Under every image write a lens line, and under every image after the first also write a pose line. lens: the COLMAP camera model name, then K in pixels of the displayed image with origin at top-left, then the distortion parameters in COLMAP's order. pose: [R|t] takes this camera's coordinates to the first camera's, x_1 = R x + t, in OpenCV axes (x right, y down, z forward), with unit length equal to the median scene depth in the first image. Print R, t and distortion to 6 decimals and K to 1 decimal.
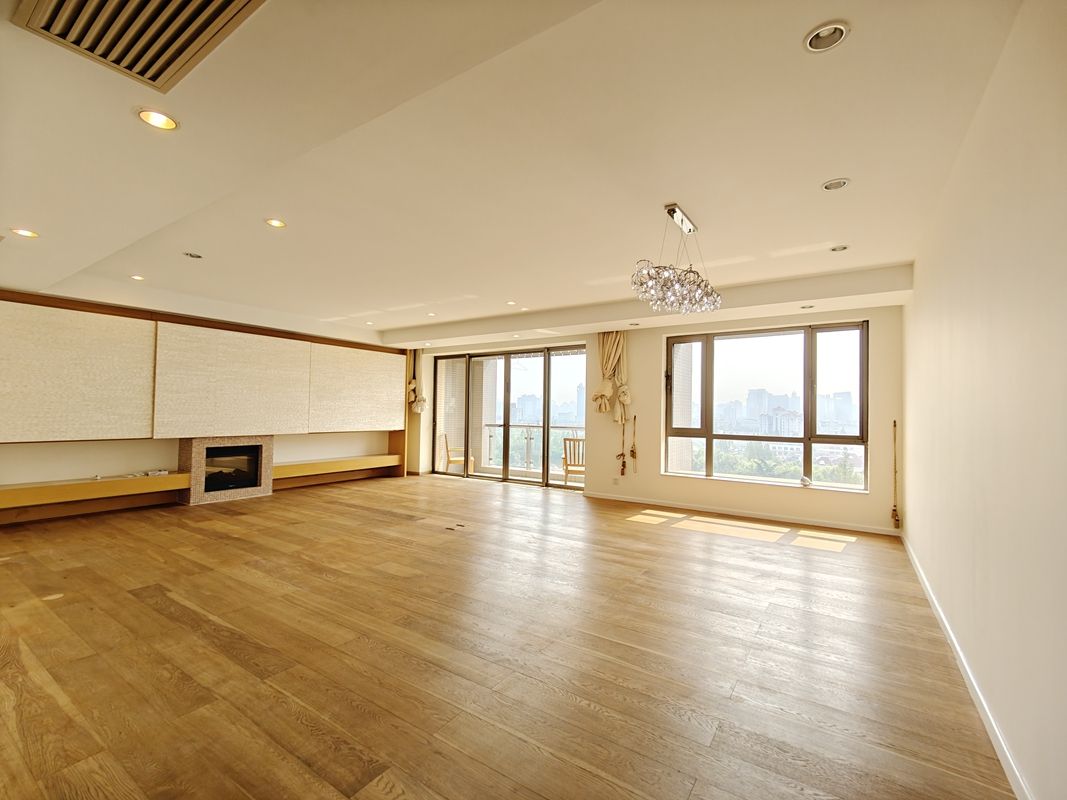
lens RADIAL K [[467.9, 0, 539.8], [0, 467.9, 403.7], [0, 0, 1]] dist [0.013490, -0.005224]
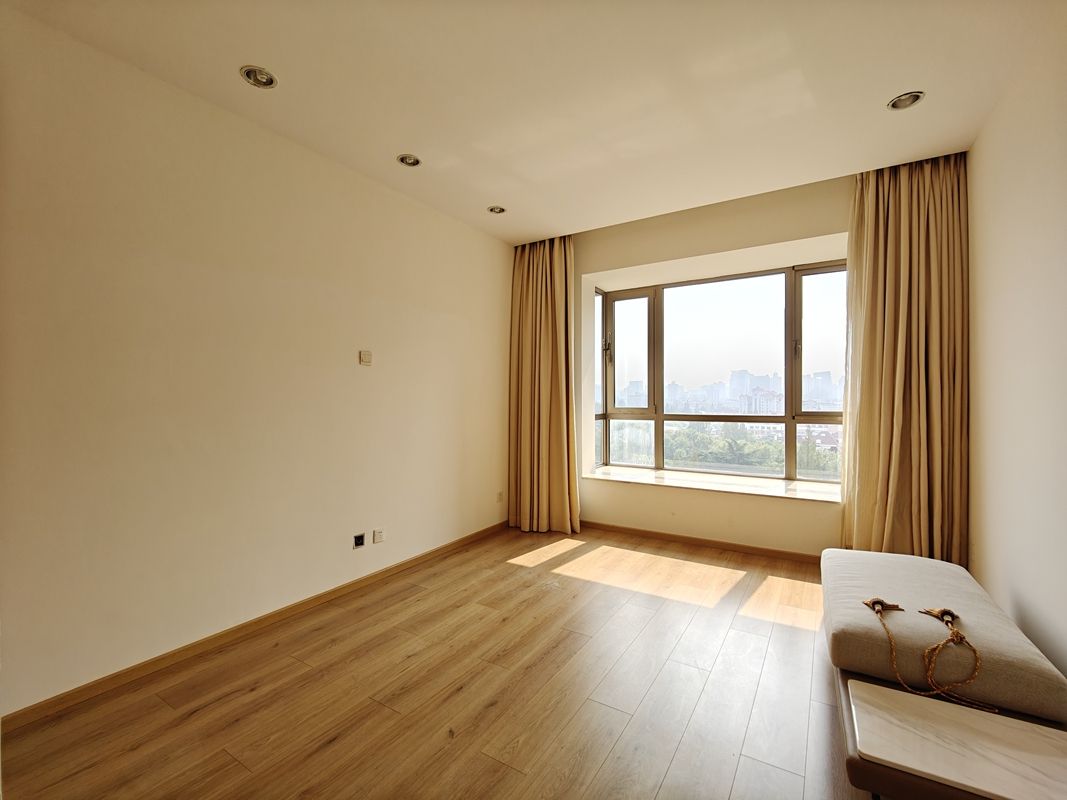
lens RADIAL K [[467.9, 0, 533.2], [0, 467.9, 404.0], [0, 0, 1]] dist [0.013490, -0.005224]
pose [[0.999618, -0.019688, 0.019421, 0.139940], [0.019032, 0.999260, 0.033412, 0.019165], [-0.020064, -0.033030, 0.999253, 0.248401]]
